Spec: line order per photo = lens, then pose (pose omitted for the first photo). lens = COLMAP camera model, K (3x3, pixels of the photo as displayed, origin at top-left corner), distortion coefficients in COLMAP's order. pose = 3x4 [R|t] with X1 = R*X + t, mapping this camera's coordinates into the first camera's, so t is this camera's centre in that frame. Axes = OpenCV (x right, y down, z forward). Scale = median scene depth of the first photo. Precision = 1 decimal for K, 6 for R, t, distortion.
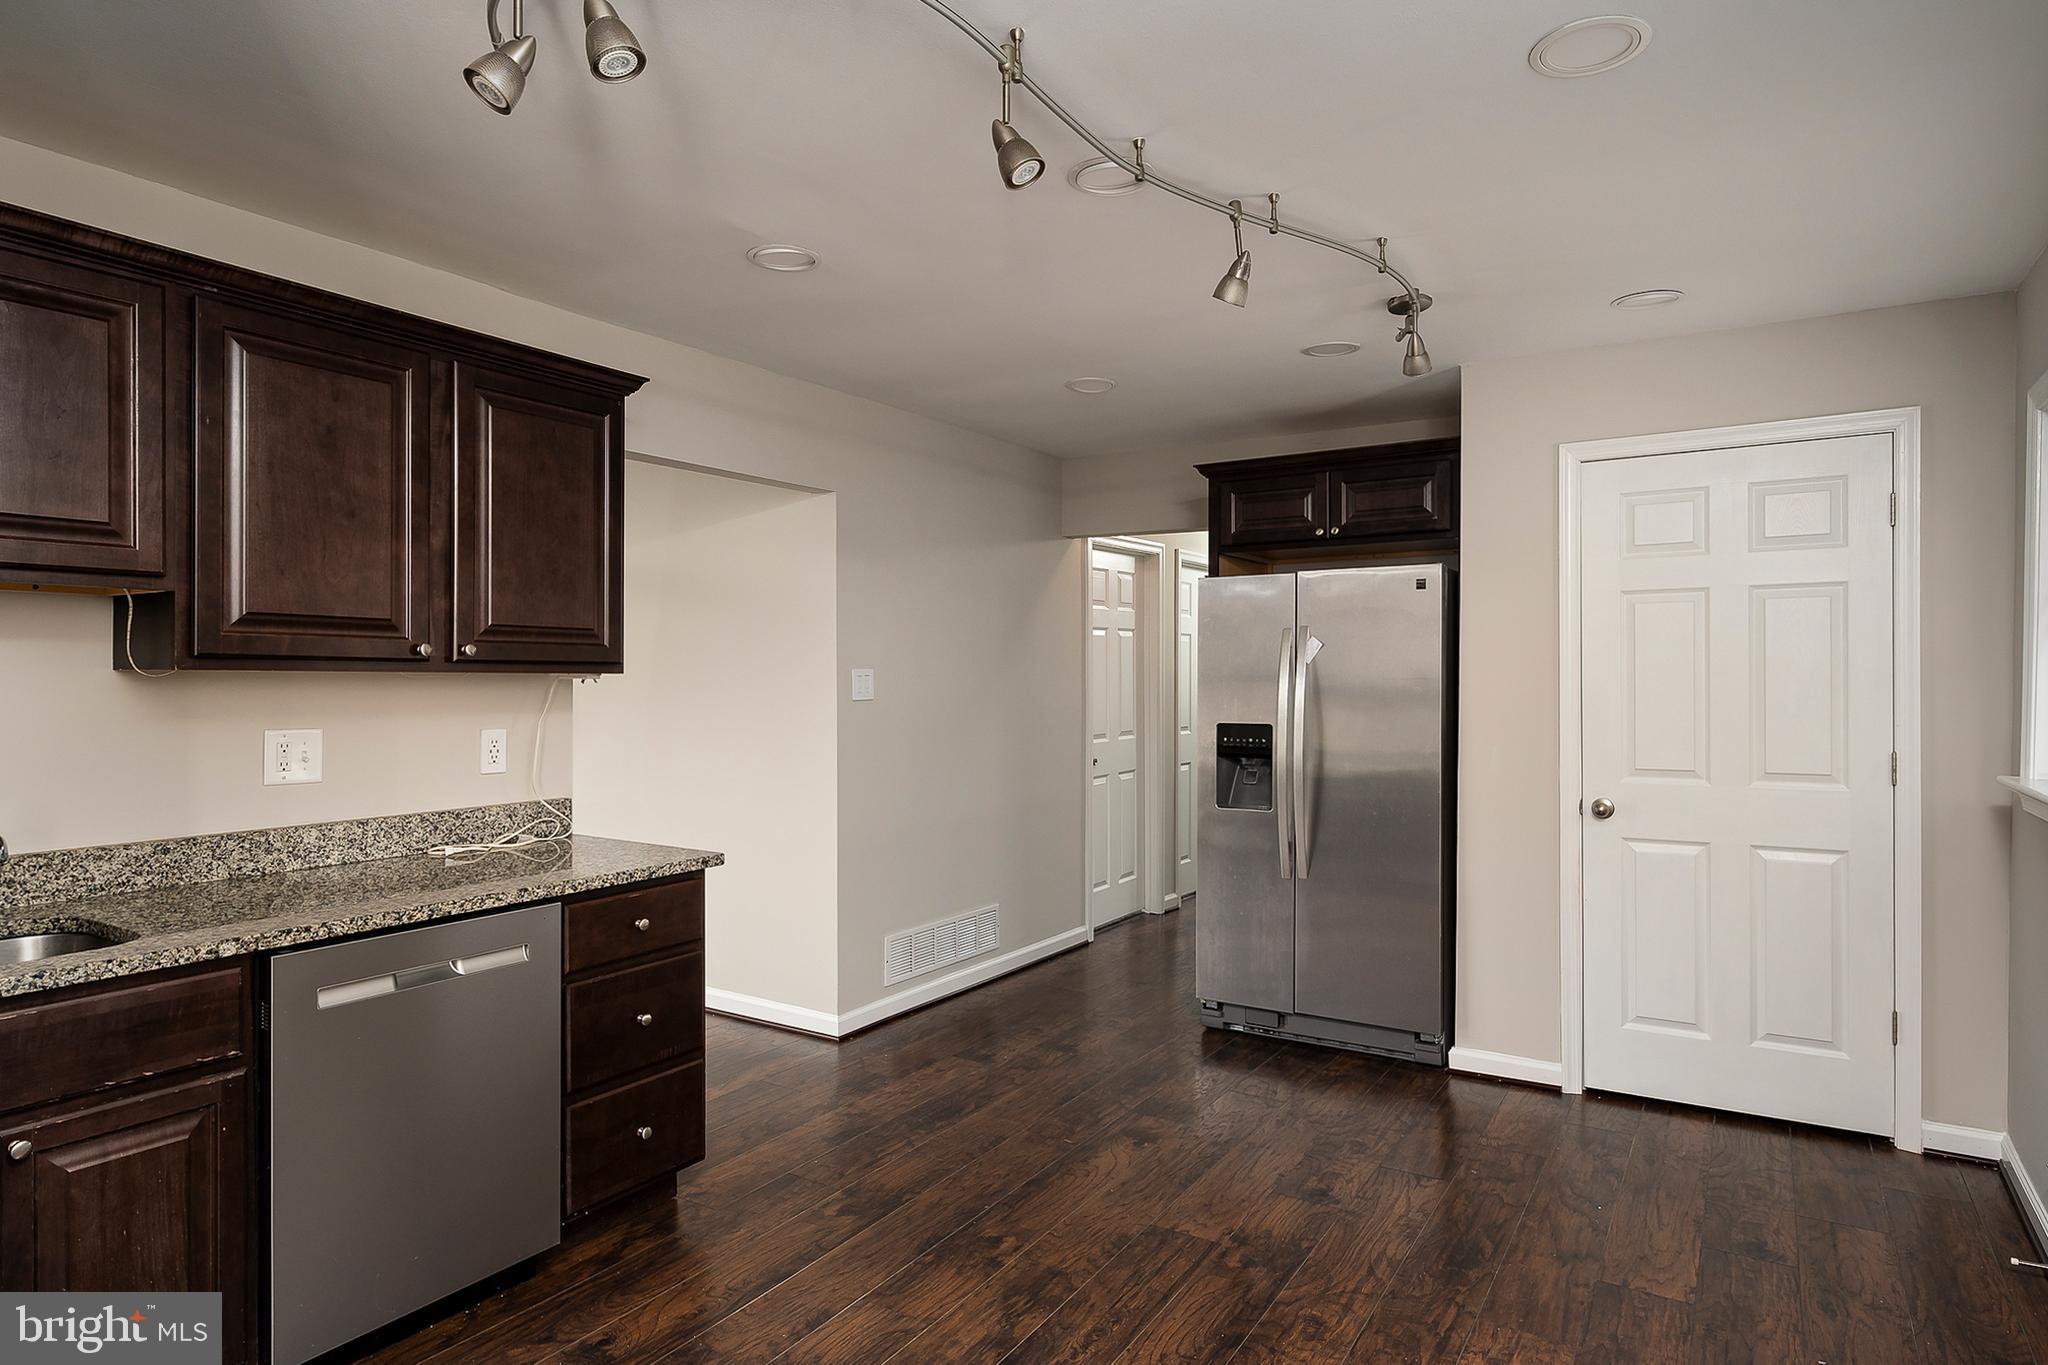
lens RADIAL K [[1150.1, 0, 1052.1], [0, 1150.1, 669.6], [0, 0, 1]] dist [0.002942, -0.000154]
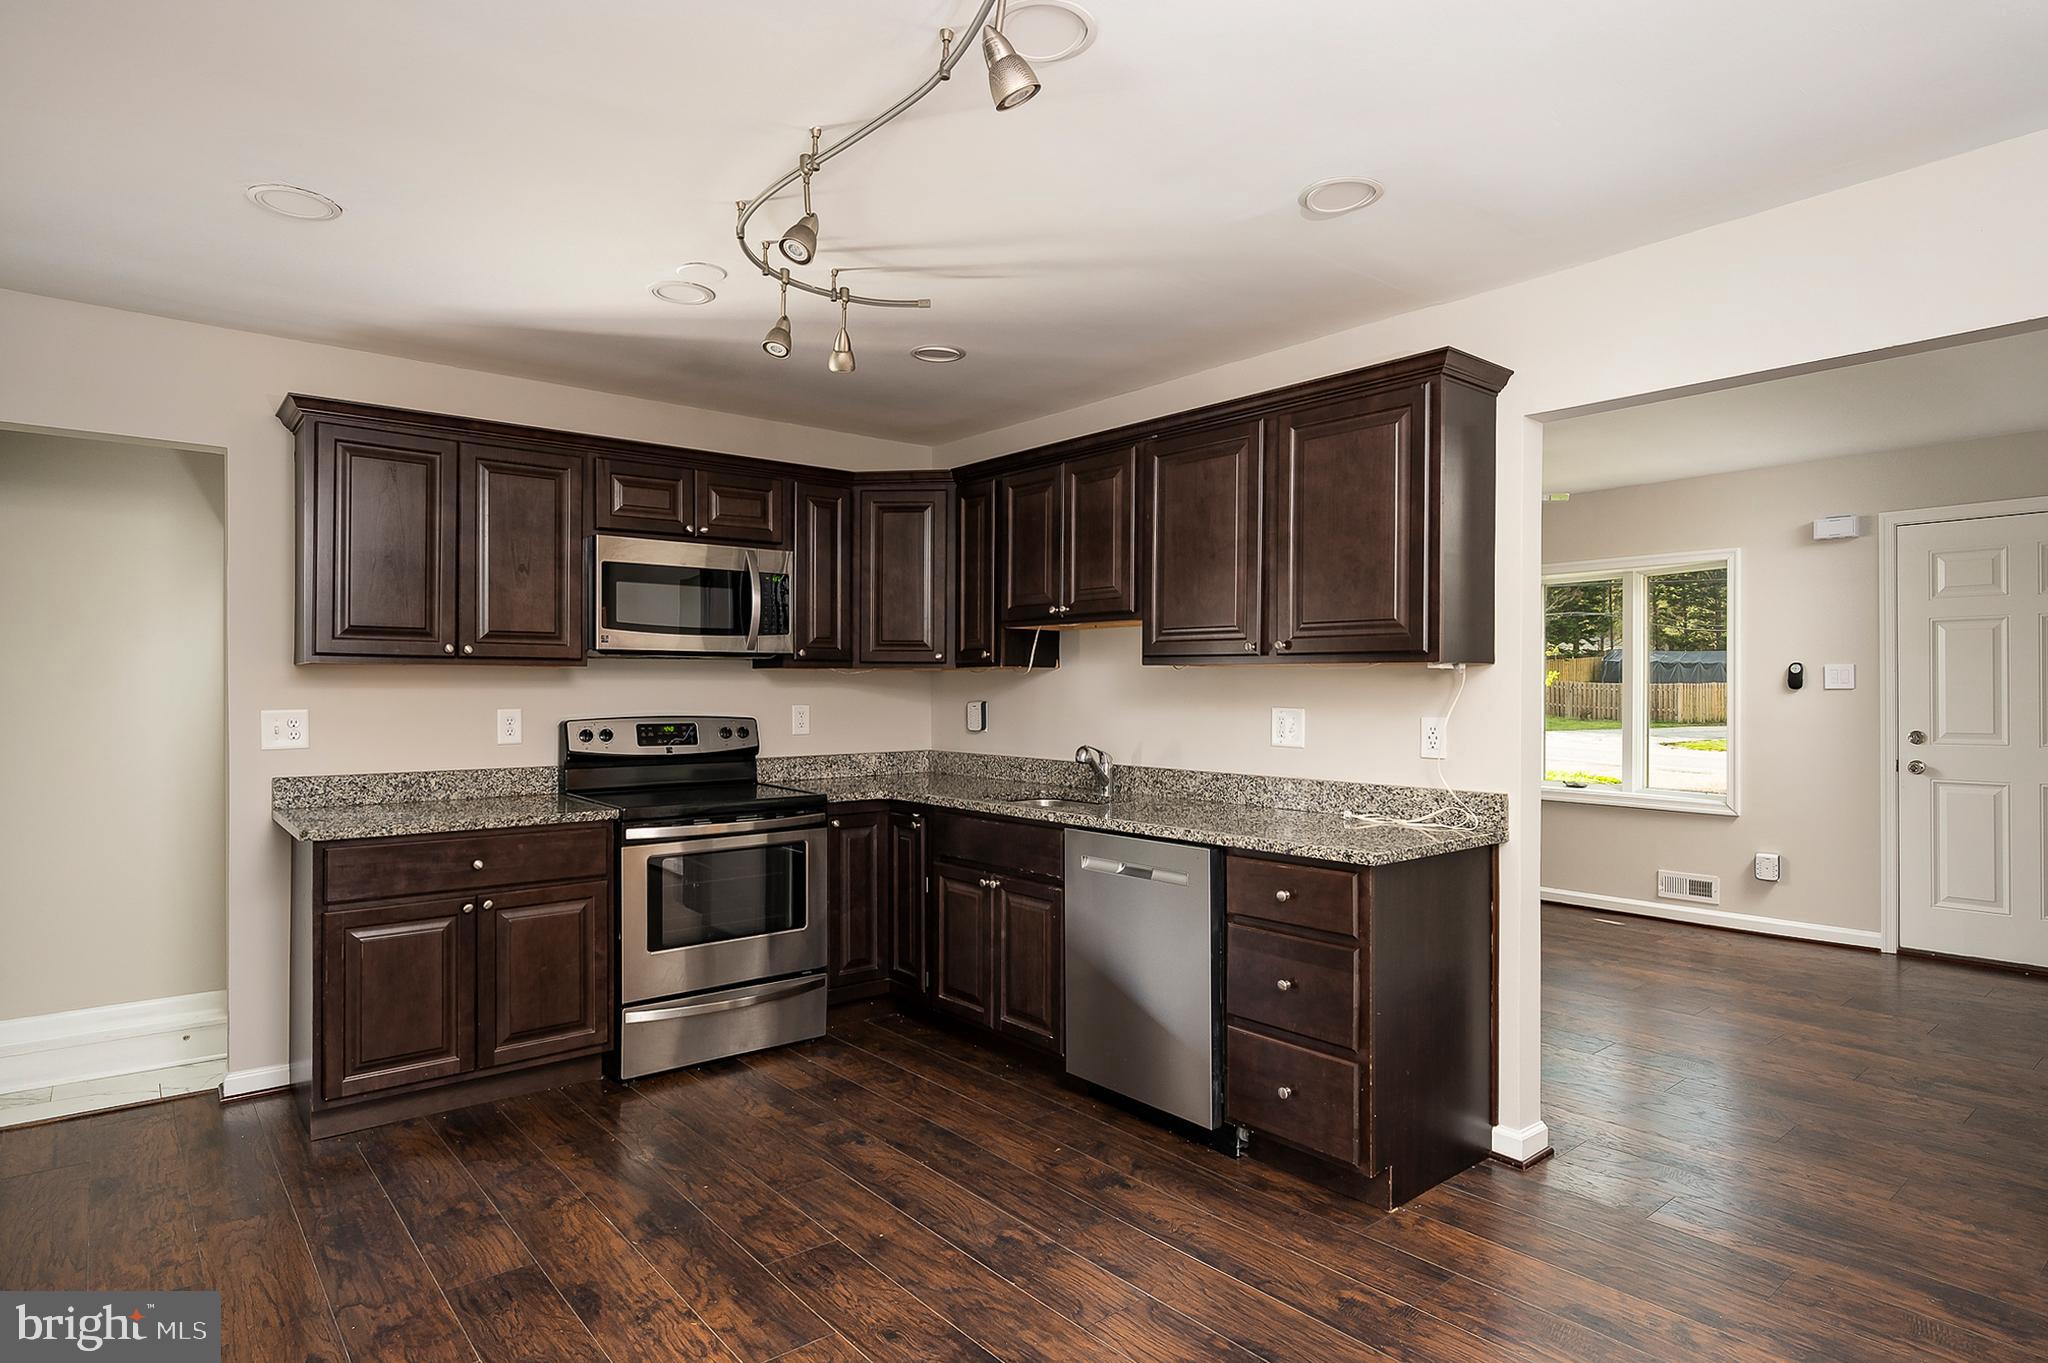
lens RADIAL K [[1084.6, 0, 990.3], [0, 1084.6, 684.1], [0, 0, 1]] dist [-0.002548, -0.000738]
pose [[-0.322868, -0.008019, -0.946410, 0.712489], [-0.000375, 0.999965, -0.008345, 0.035322], [0.946444, -0.002340, -0.322860, 1.113901]]
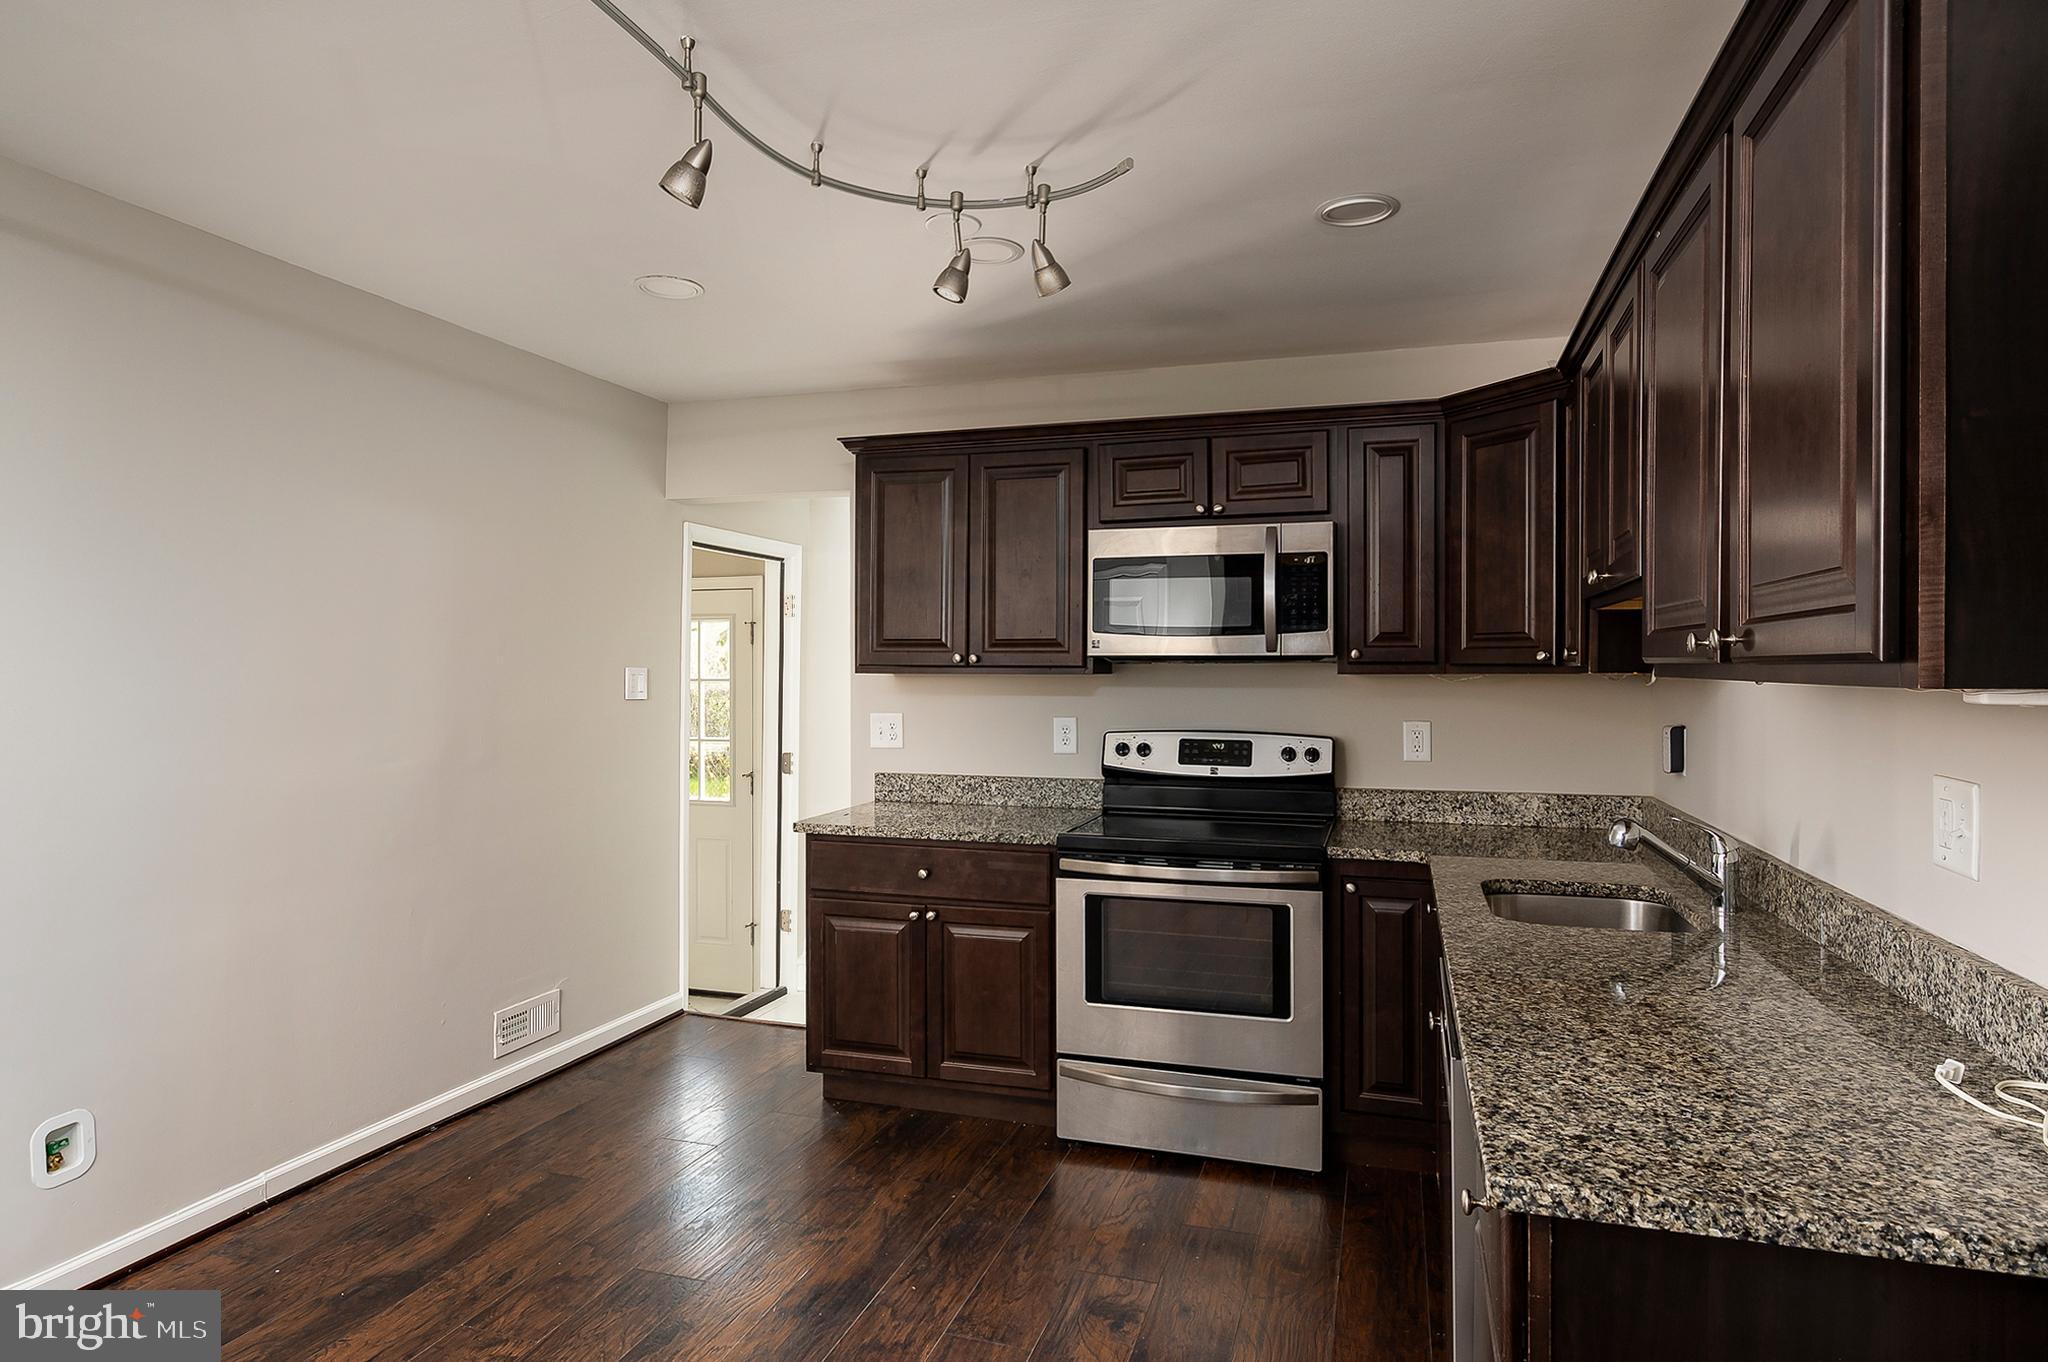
lens RADIAL K [[1150.1, 0, 1052.1], [0, 1150.1, 668.1], [0, 0, 1]] dist [0.002942, -0.000154]
pose [[-0.963136, -0.007189, -0.268919, -0.063518], [-0.005609, 0.999962, -0.006643, 0.001574], [0.268957, -0.004889, -0.963140, 1.480848]]
